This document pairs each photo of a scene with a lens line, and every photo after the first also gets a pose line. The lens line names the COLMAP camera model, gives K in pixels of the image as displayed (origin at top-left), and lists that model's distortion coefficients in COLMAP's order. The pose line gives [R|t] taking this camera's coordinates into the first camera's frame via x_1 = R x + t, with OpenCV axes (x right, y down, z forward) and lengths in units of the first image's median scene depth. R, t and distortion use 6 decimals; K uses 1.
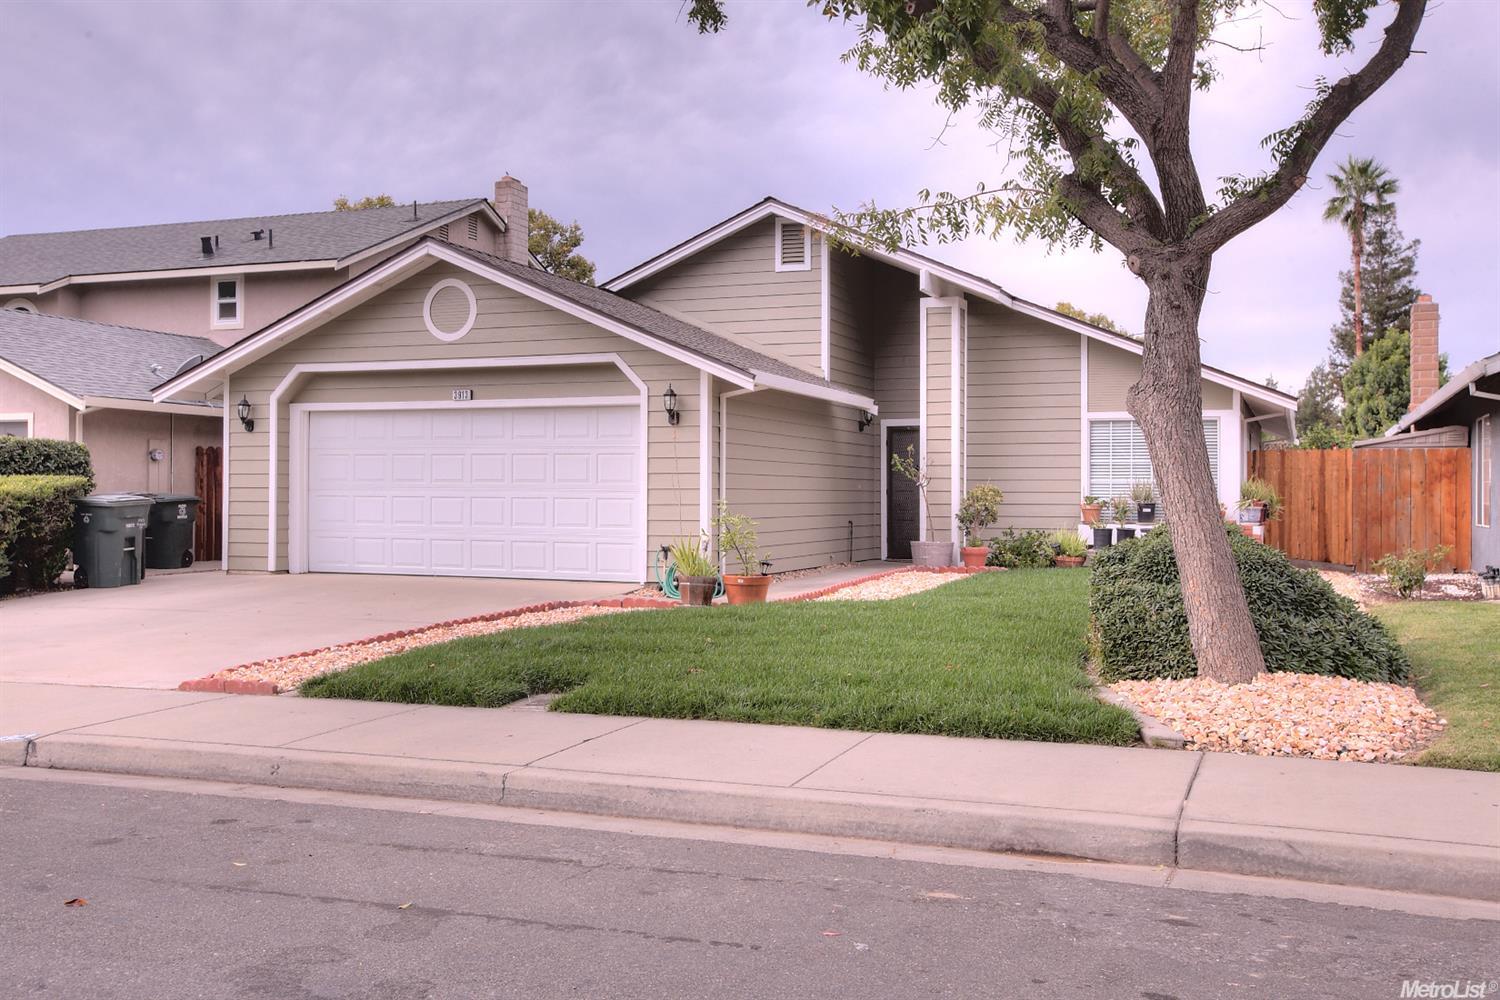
lens RADIAL K [[1464.1, 0, 743.4], [0, 1464.1, 501.3], [0, 0, 1]] dist [0.051939, 0.000000]
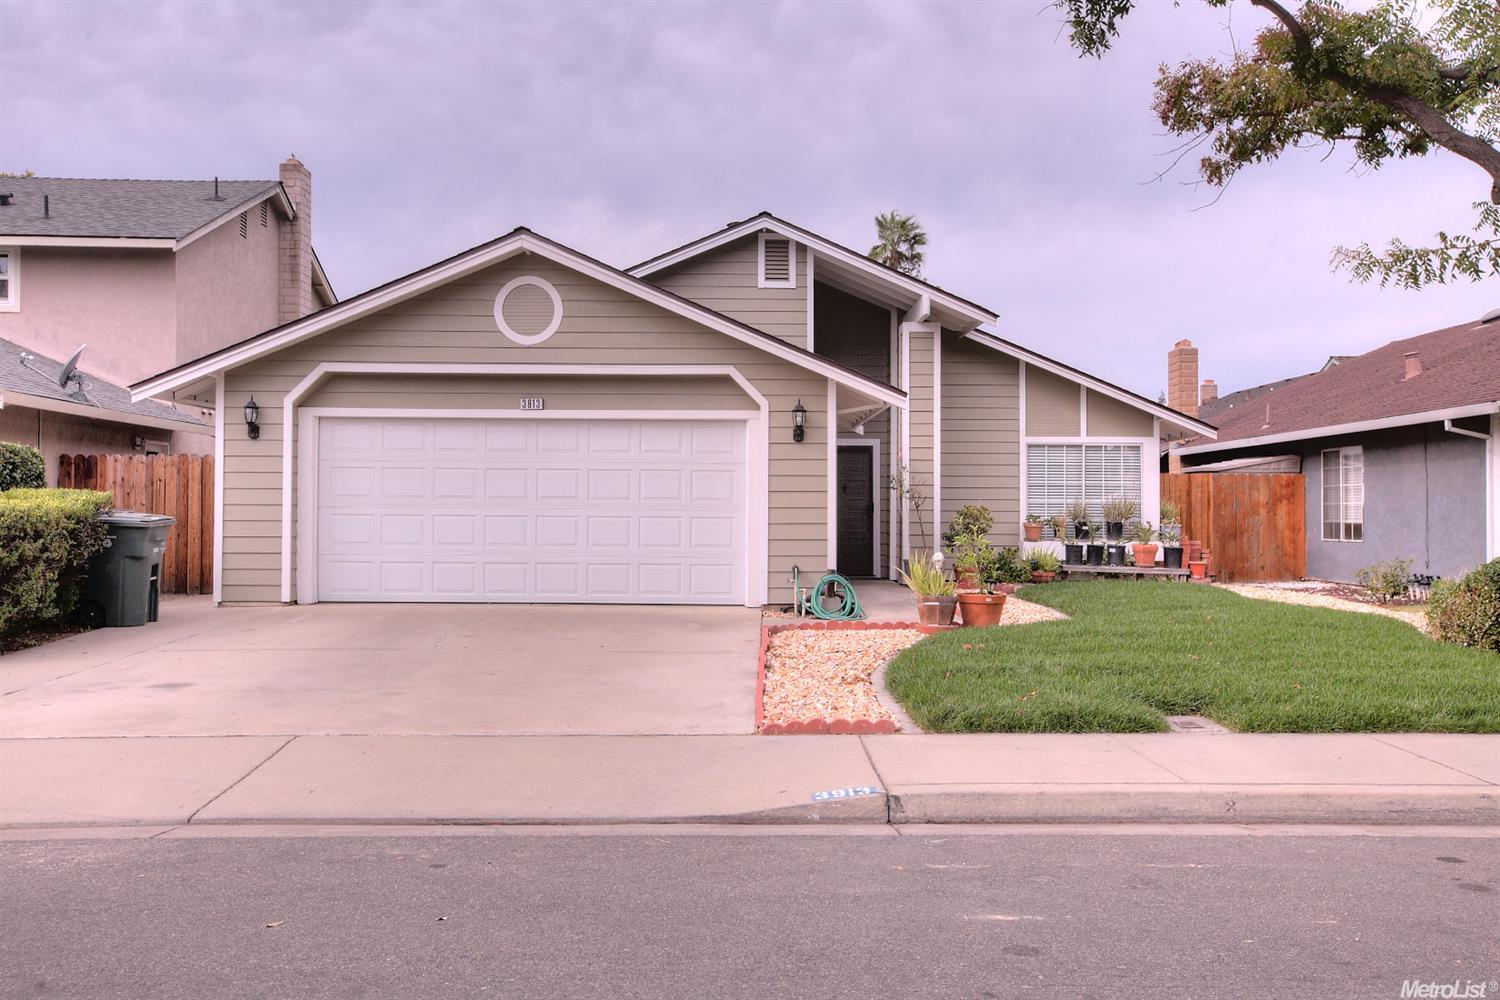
lens RADIAL K [[1464.1, 0, 747.9], [0, 1464.1, 498.9], [0, 0, 1]] dist [0.051939, 0.000000]
pose [[0.922111, 0.004662, 0.386898, -0.391100], [0.000691, 0.999906, -0.013695, -0.000673], [-0.386925, 0.012896, 0.922021, 0.099978]]
